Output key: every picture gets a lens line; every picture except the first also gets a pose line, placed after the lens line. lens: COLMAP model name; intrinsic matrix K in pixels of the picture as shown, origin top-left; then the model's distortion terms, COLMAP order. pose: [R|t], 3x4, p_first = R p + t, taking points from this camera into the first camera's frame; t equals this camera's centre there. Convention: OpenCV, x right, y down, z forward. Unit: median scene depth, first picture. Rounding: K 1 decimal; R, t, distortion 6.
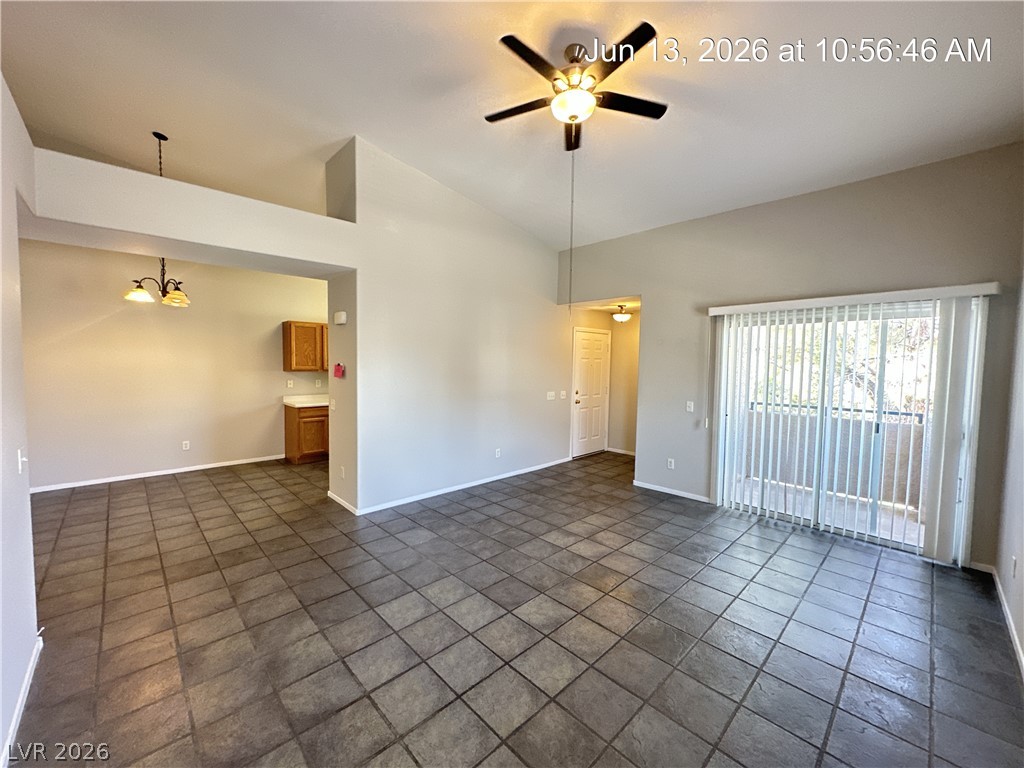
lens RADIAL K [[408.1, 0, 511.7], [0, 408.1, 385.7], [0, 0, 1]] dist [-0.002216, 0.000356]
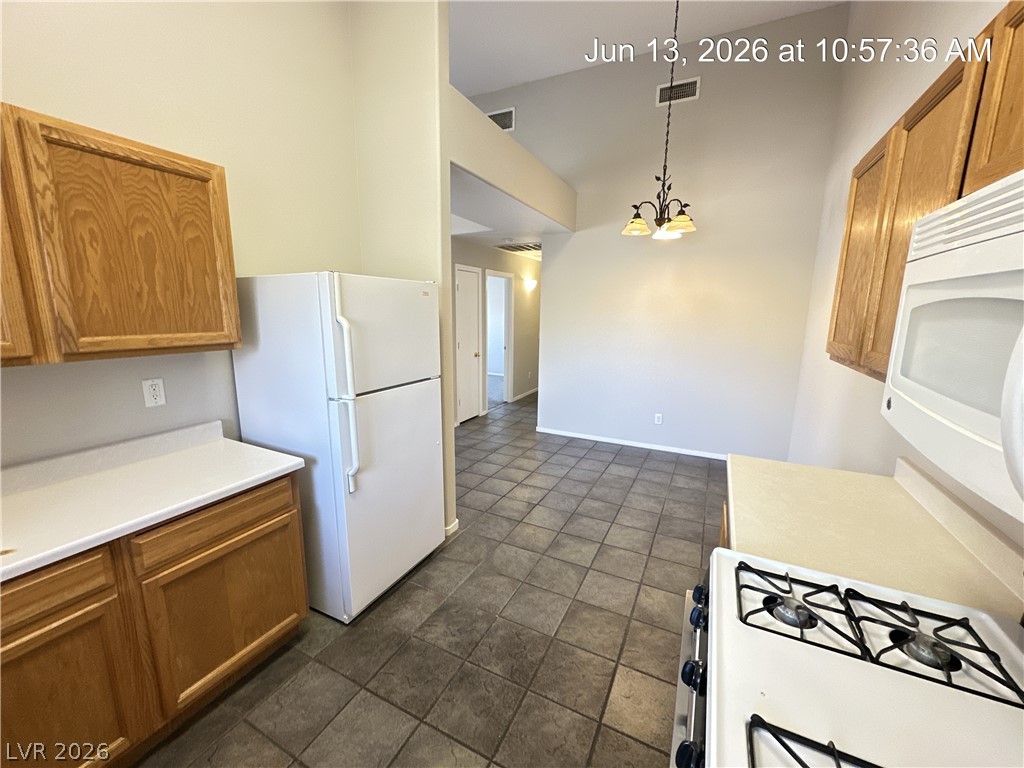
lens RADIAL K [[408.1, 0, 511.8], [0, 408.1, 385.3], [0, 0, 1]] dist [-0.002216, 0.000356]
pose [[-0.942970, 0.033829, -0.331155, -0.352910], [-0.046882, 0.971411, 0.232731, -0.100371], [0.329560, 0.234983, -0.914425, 1.674341]]
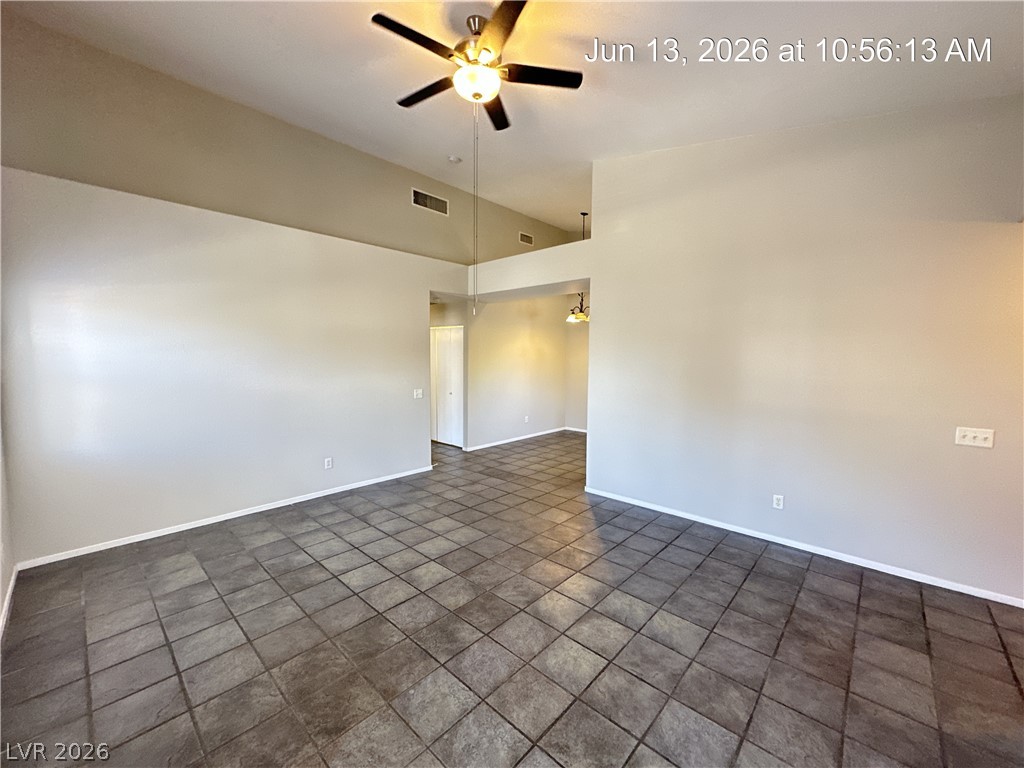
lens RADIAL K [[408.1, 0, 514.2], [0, 408.1, 386.4], [0, 0, 1]] dist [-0.002216, 0.000356]
pose [[0.064069, 0.064897, -0.995833, 0.706781], [-0.065092, 0.996030, 0.060722, -0.034591], [0.995820, 0.060930, 0.068039, 0.663443]]
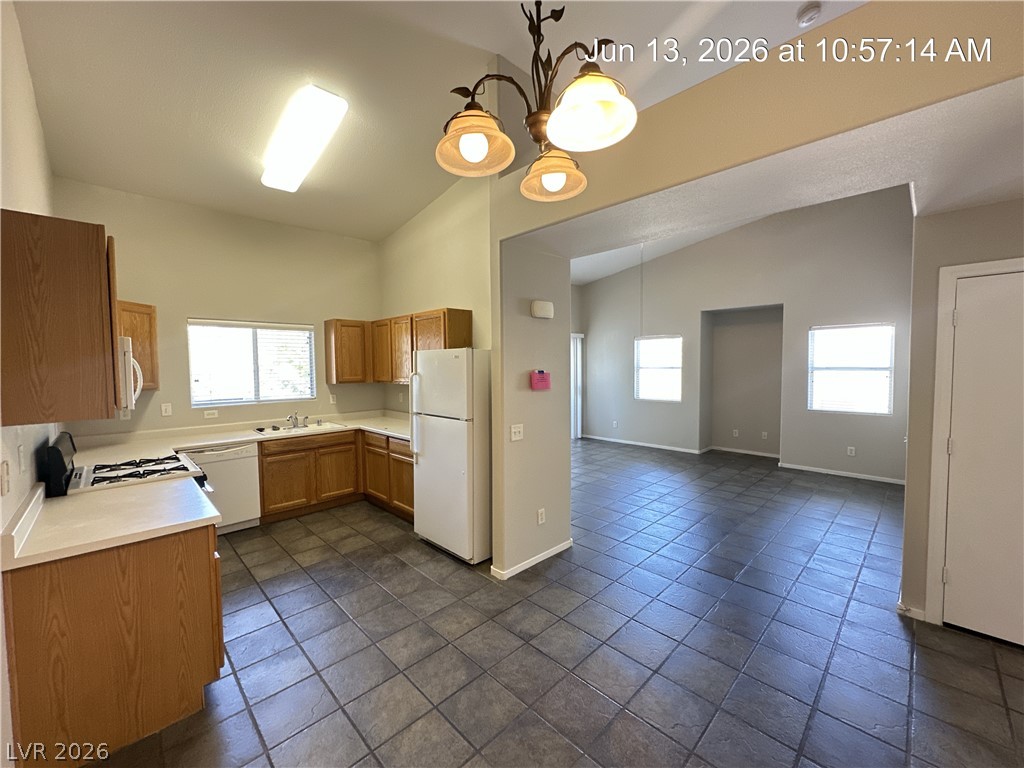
lens RADIAL K [[408.1, 0, 513.7], [0, 408.1, 383.1], [0, 0, 1]] dist [-0.002216, 0.000356]
pose [[-0.011857, -0.059053, 0.998184, -1.149036], [0.067722, 0.995915, 0.059723, -0.077849], [-0.997634, 0.068307, -0.007809, 1.045244]]
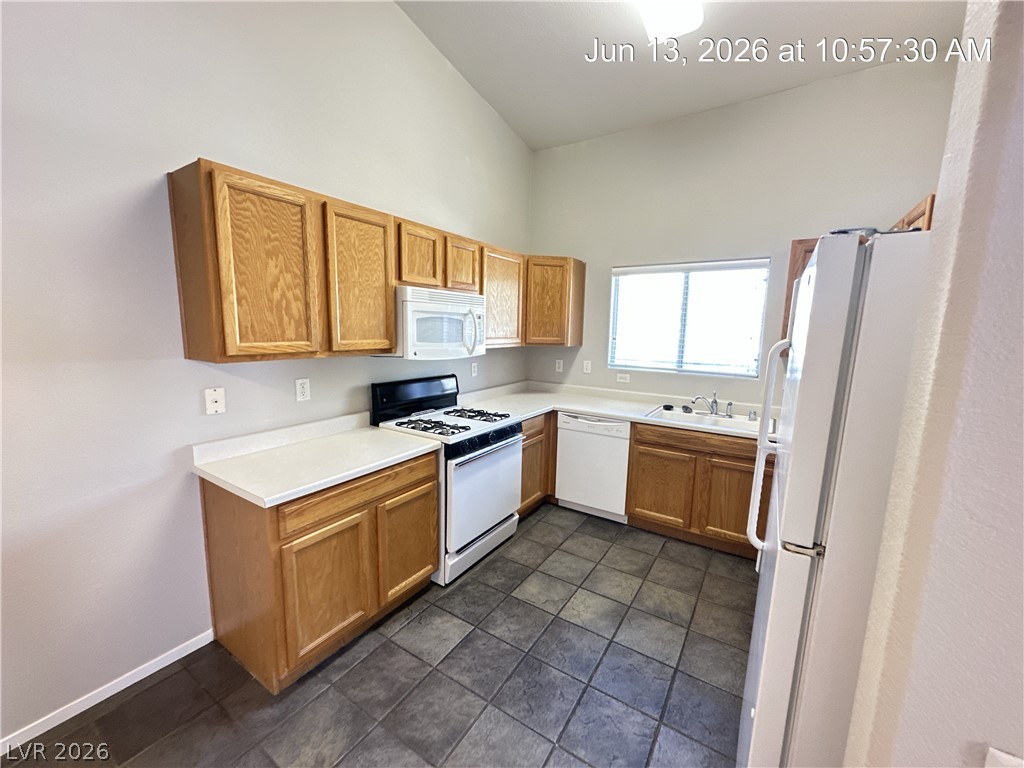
lens RADIAL K [[408.1, 0, 511.2], [0, 408.1, 385.6], [0, 0, 1]] dist [-0.002216, 0.000356]
pose [[0.974219, -0.029949, 0.223606, -0.593637], [0.009130, 0.995571, 0.093565, -0.060459], [-0.225418, -0.089111, 0.970178, 0.990273]]
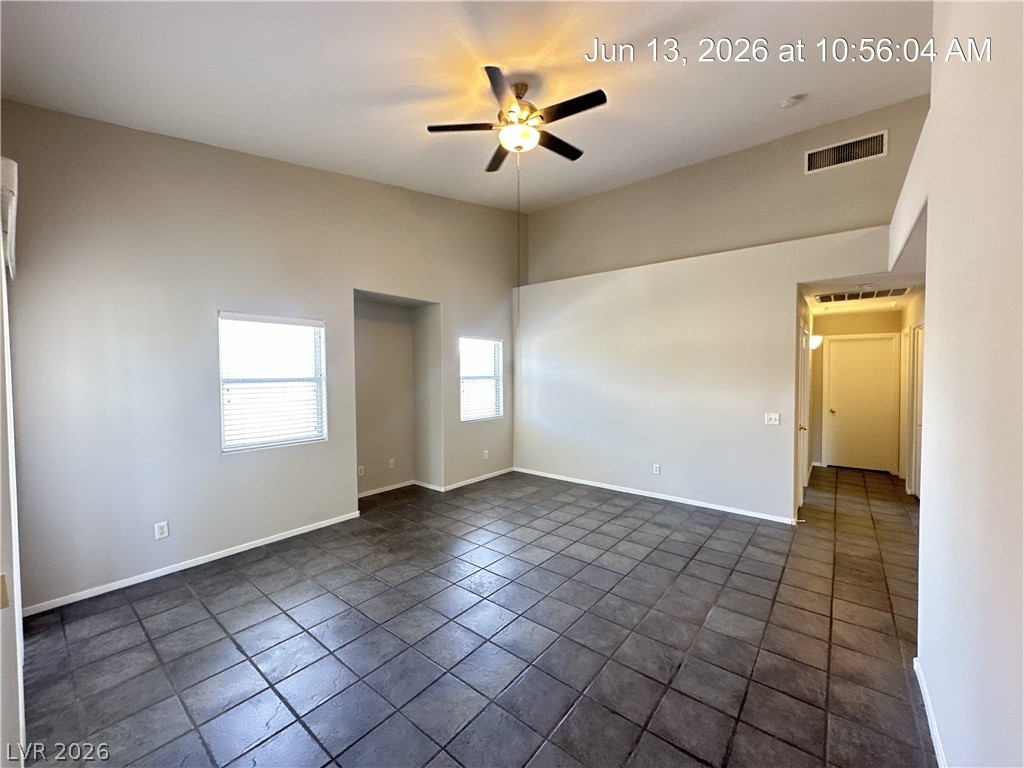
lens RADIAL K [[408.1, 0, 510.1], [0, 408.1, 395.1], [0, 0, 1]] dist [-0.002216, 0.000356]
pose [[-0.992392, -0.003412, -0.123073, 0.190171], [-0.017581, 0.993299, 0.114226, -0.074127], [0.121859, 0.115521, -0.985802, 1.332996]]
